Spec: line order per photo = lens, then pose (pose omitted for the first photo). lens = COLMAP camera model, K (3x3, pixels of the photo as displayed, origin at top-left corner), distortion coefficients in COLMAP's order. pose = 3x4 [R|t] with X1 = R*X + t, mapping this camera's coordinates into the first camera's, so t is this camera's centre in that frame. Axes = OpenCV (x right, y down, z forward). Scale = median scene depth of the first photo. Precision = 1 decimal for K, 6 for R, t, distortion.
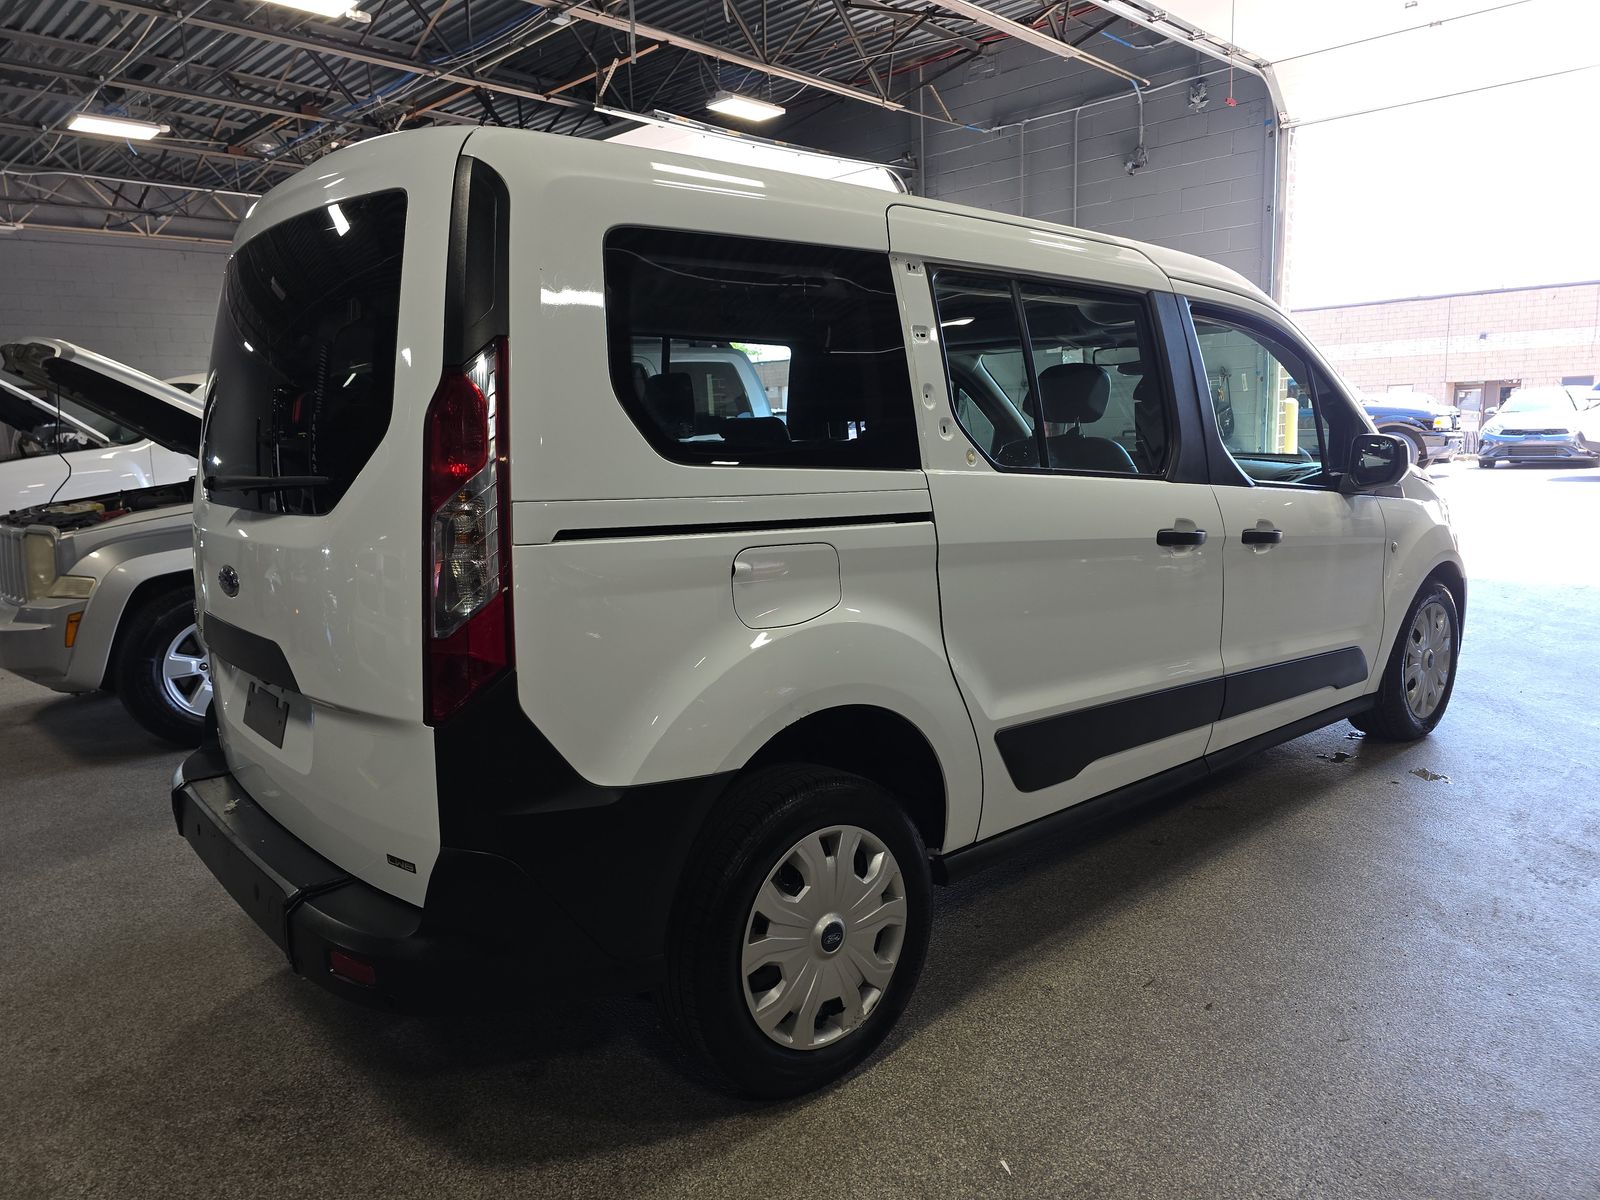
lens RADIAL K [[1046.7, 0, 804.9], [0, 1046.7, 598.9], [0, 0, 1]] dist [0.047405, -0.045409]
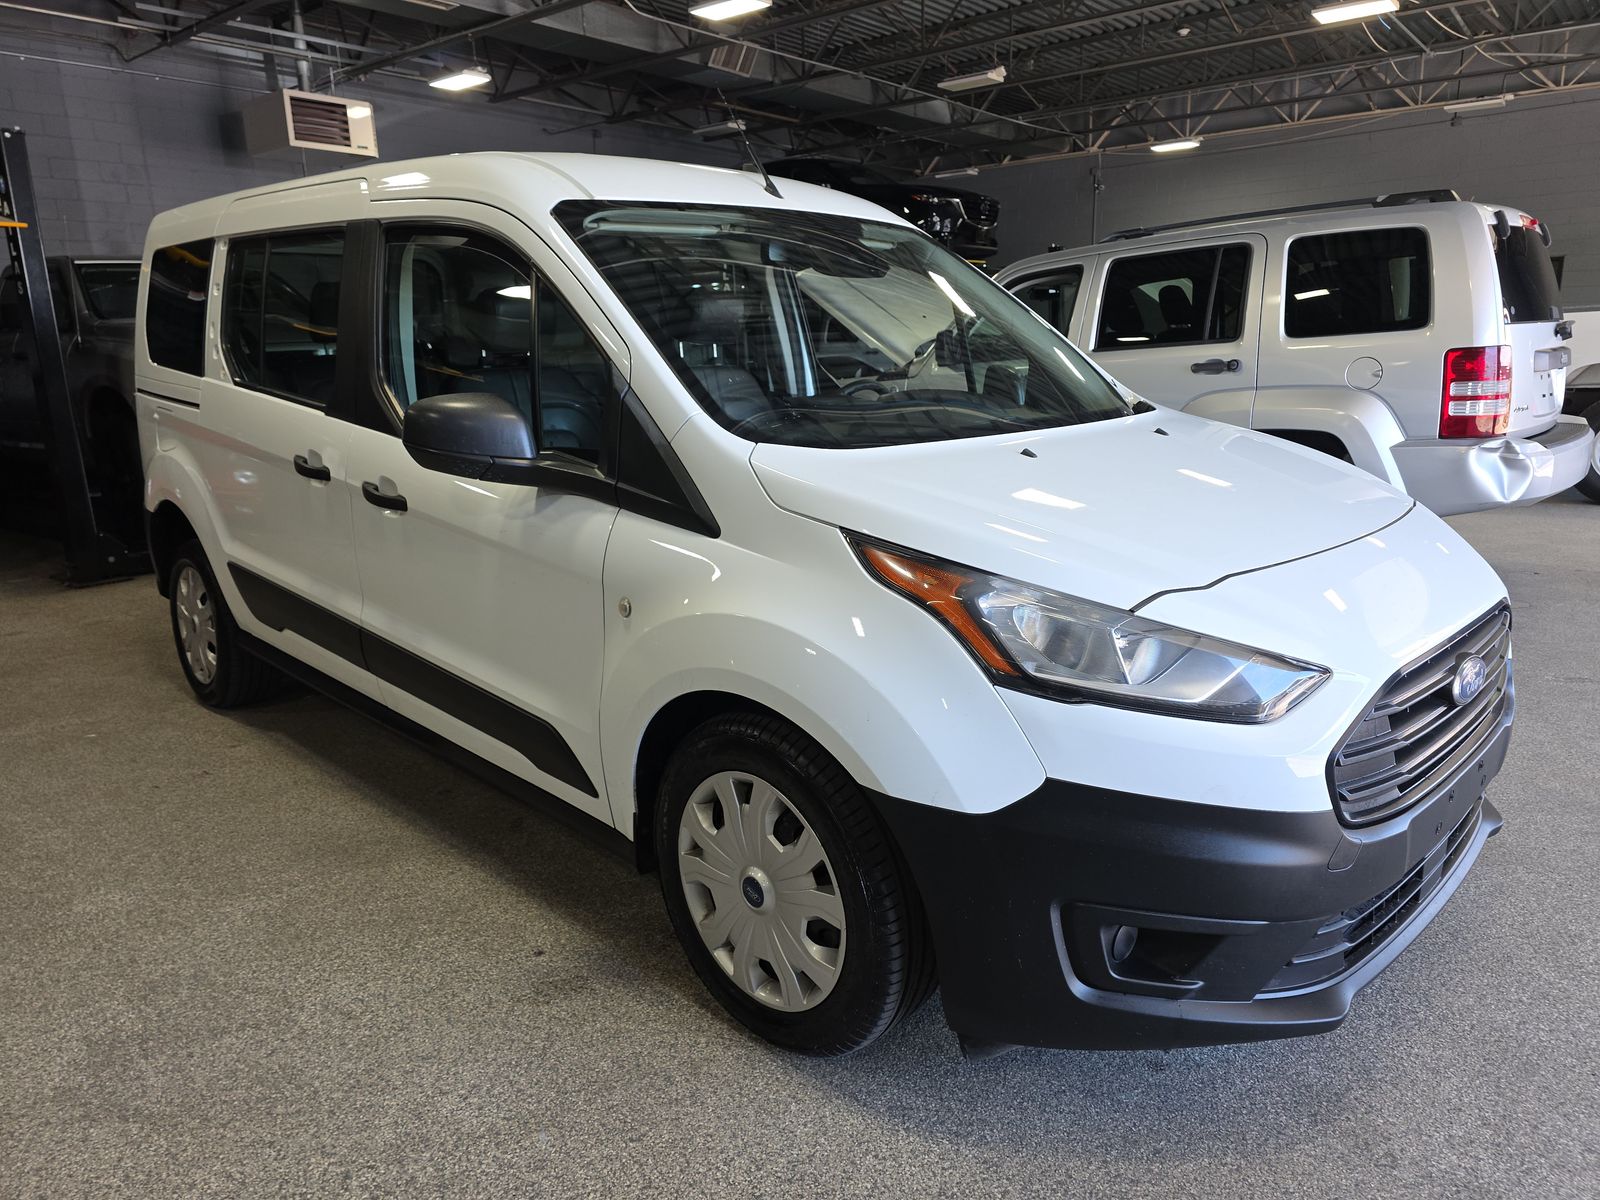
lens RADIAL K [[1046.7, 0, 804.9], [0, 1046.7, 598.9], [0, 0, 1]] dist [0.047405, -0.045409]
pose [[0.113430, 0.260686, -0.958737, 1.434357], [-0.172004, 0.955547, 0.239468, -0.265388], [0.978544, 0.137743, 0.153226, 1.308181]]
